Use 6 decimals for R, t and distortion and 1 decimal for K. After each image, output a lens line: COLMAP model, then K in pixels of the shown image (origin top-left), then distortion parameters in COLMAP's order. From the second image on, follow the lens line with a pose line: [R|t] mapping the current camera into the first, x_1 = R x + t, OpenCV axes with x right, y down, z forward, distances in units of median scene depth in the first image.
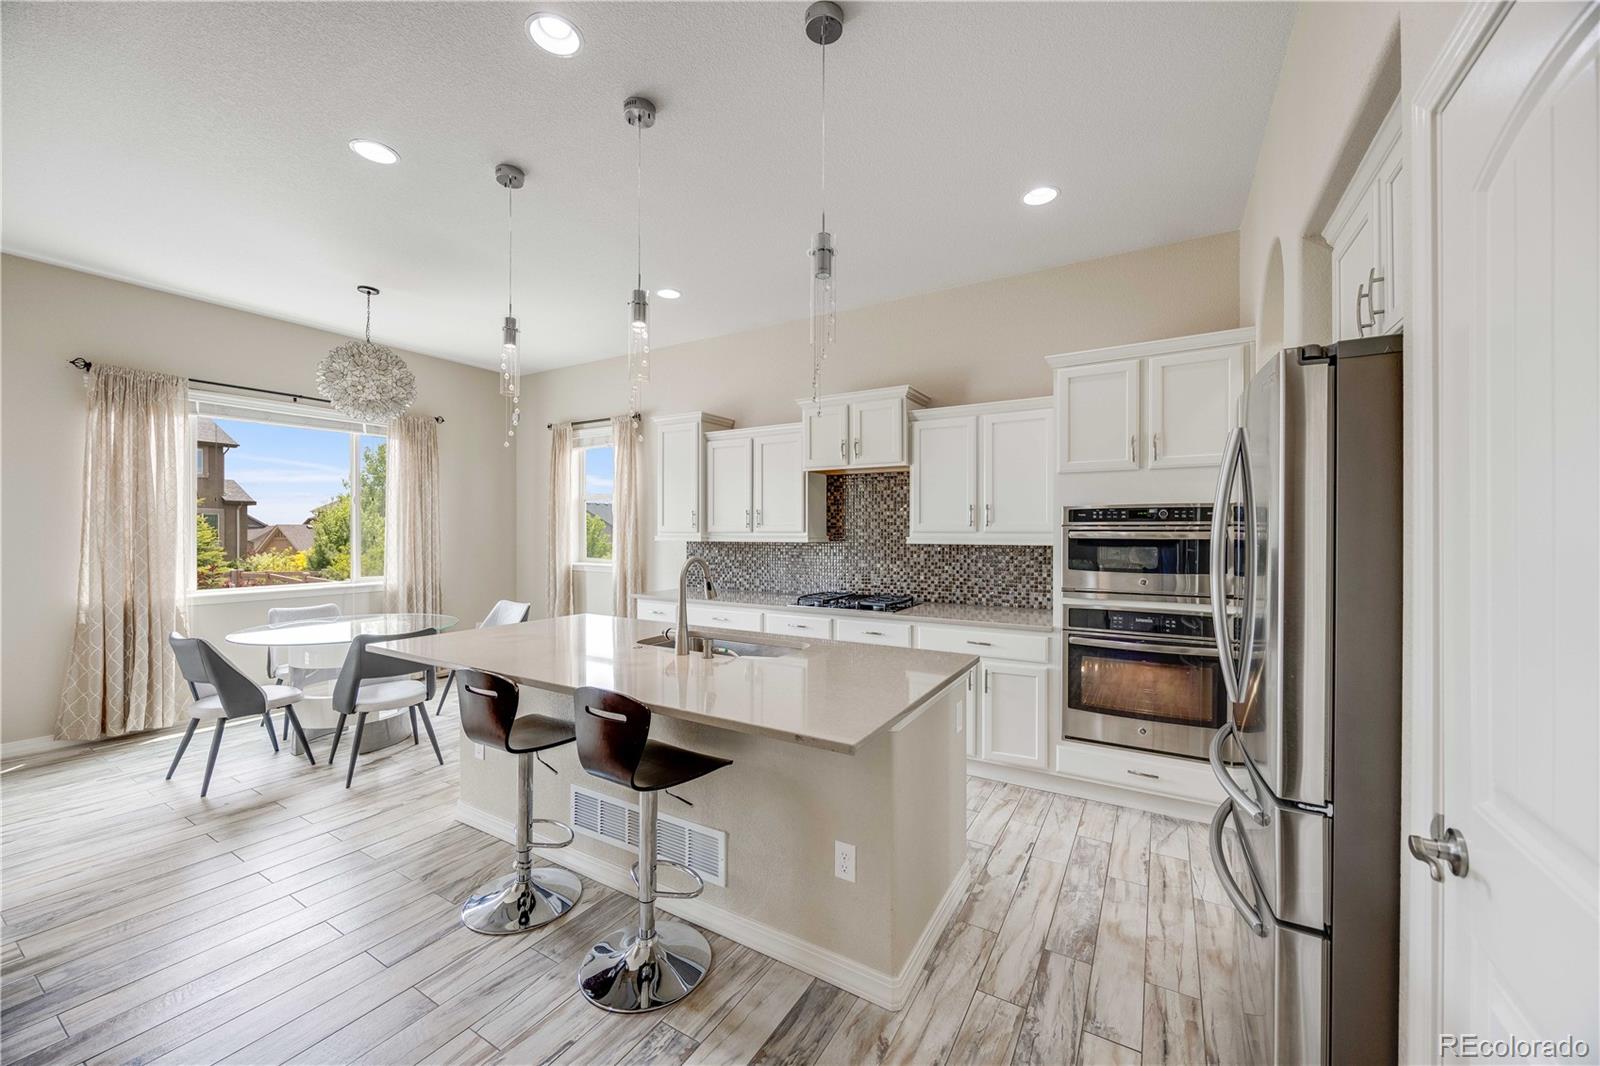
lens RADIAL K [[609.5, 0, 797.6], [0, 609.5, 532.1], [0, 0, 1]] dist [-0.004292, -0.000416]
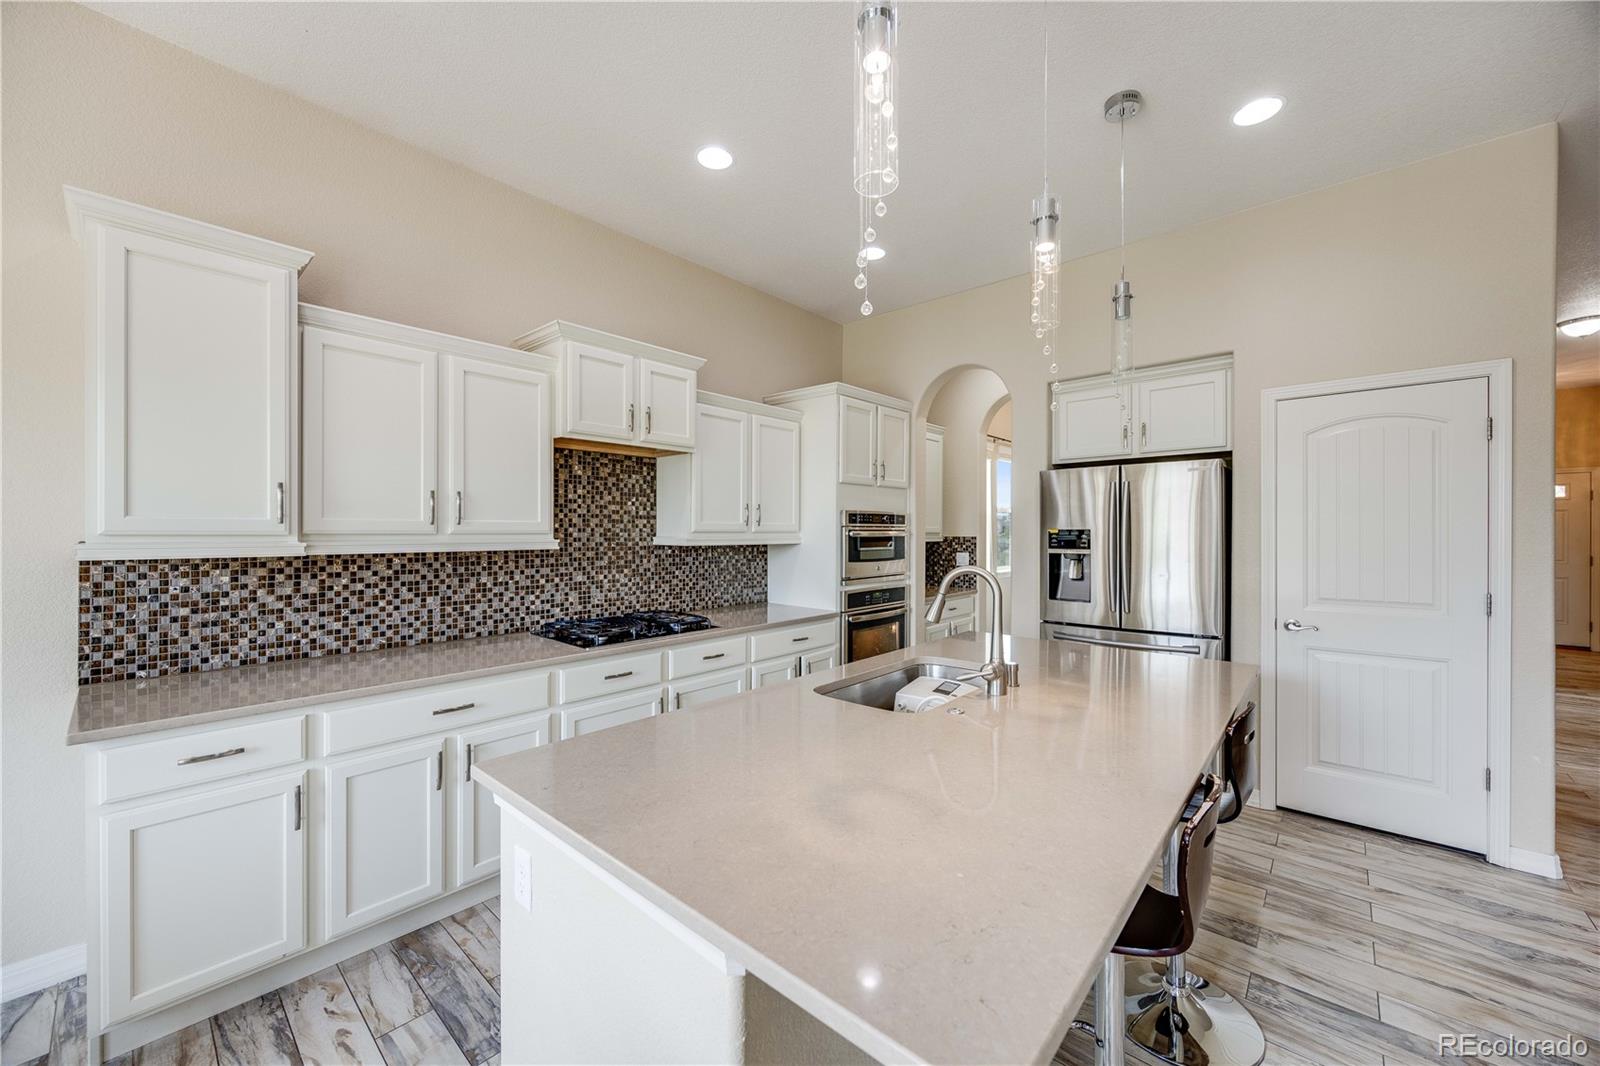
lens RADIAL K [[609.5, 0, 802.4], [0, 609.5, 531.4], [0, 0, 1]] dist [-0.004292, -0.000416]
pose [[0.183214, -0.001601, 0.983072, -0.599870], [0.002039, 0.999997, 0.001248, -0.001681], [-0.983071, 0.001776, 0.183217, 0.671945]]
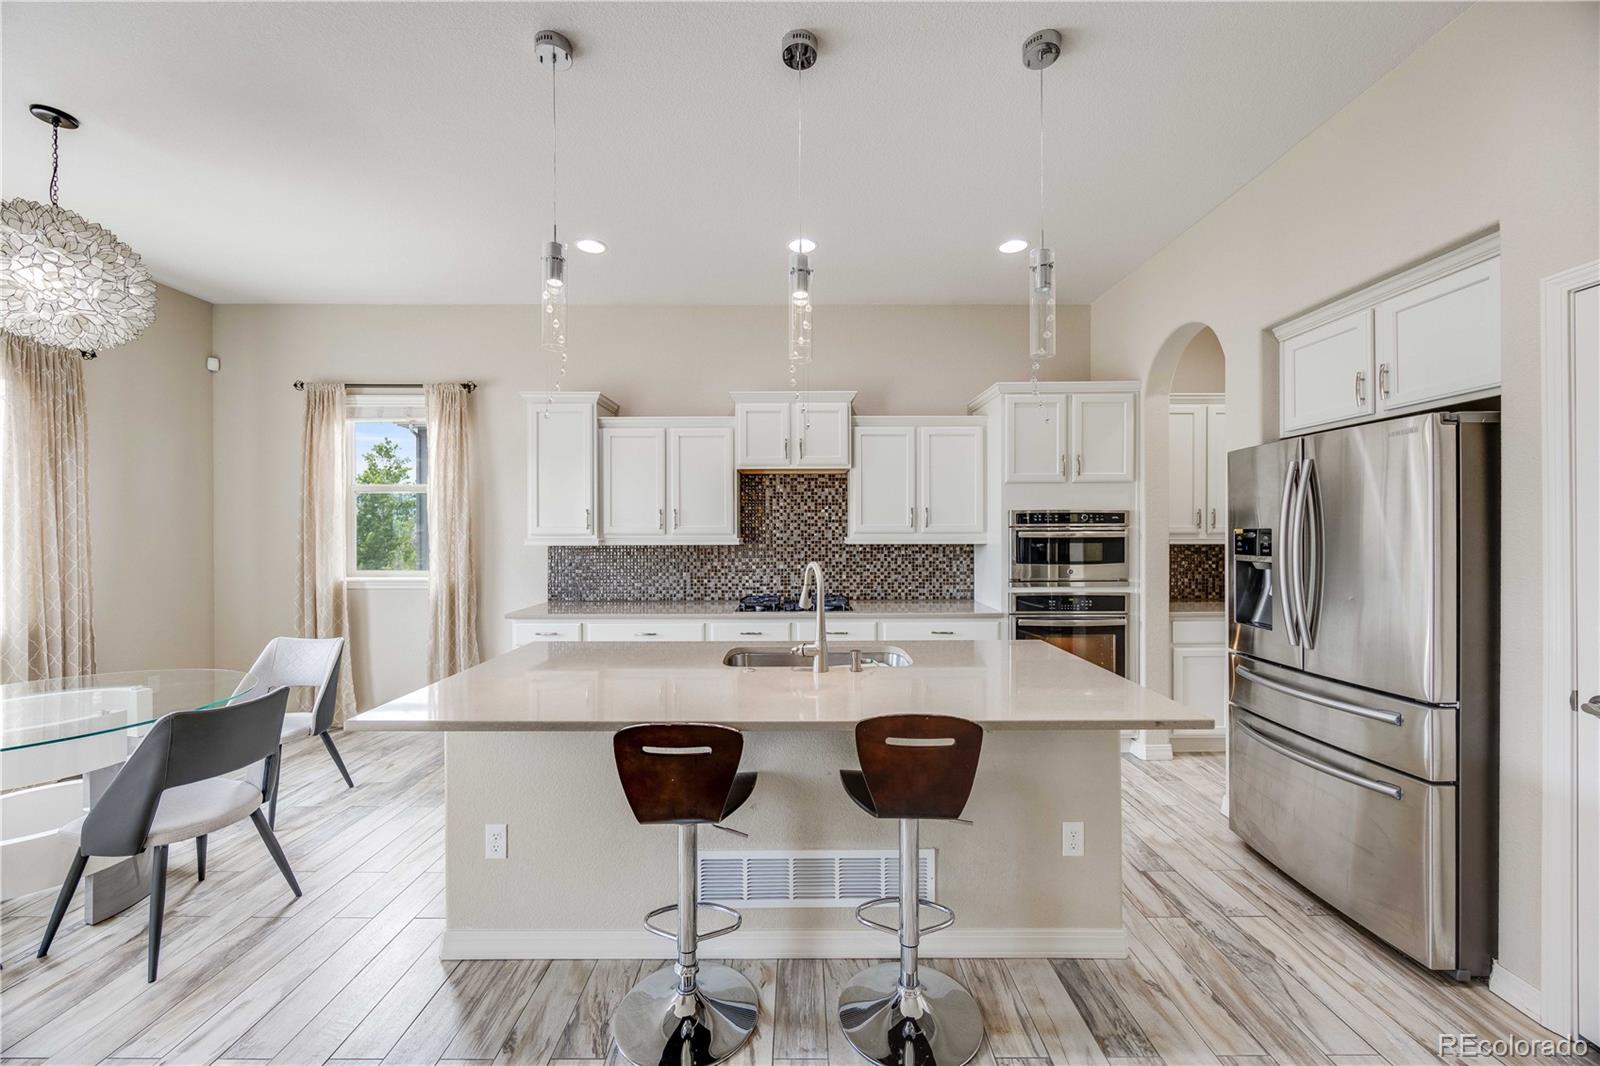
lens RADIAL K [[609.5, 0, 801.7], [0, 609.5, 531.9], [0, 0, 1]] dist [-0.004292, -0.000416]
pose [[0.855338, -0.004780, 0.518048, -0.412816], [0.005607, 0.999984, -0.000031, -0.002173], [-0.518040, 0.002932, 0.855351, 0.152531]]
